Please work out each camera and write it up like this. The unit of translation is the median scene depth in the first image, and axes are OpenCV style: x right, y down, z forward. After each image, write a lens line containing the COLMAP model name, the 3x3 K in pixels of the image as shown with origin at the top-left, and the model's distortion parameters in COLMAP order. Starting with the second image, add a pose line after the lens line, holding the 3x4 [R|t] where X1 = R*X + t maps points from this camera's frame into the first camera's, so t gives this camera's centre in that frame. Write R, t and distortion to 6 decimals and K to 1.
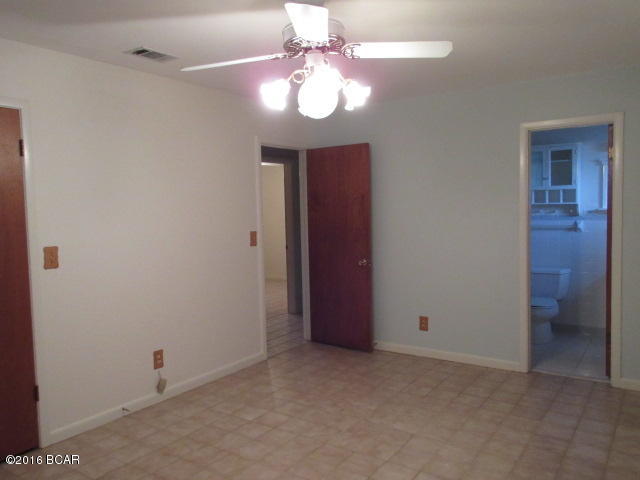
lens RADIAL K [[508.5, 0, 320.0], [0, 508.5, 240.0], [0, 0, 1]] dist [0.000138, 0.001019]
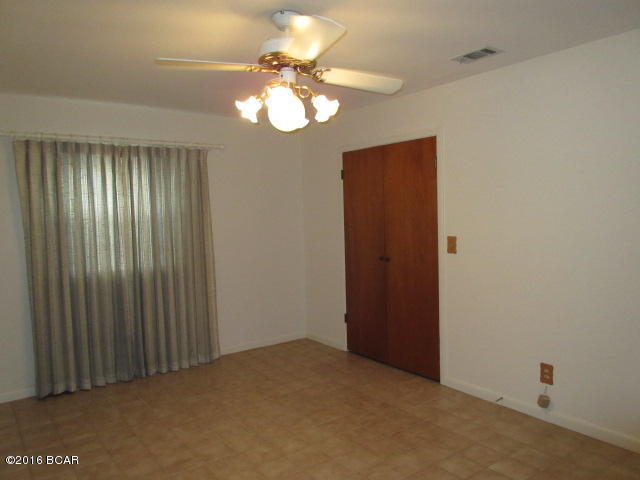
lens RADIAL K [[482.2, 0, 320.0], [0, 482.2, 240.0], [0, 0, 1]] dist [0.000565, -0.000380]
pose [[-0.334290, 0.084193, -0.938702, 0.672198], [-0.028299, 0.994656, 0.099289, -0.082595], [0.942045, 0.059756, -0.330121, 1.004591]]
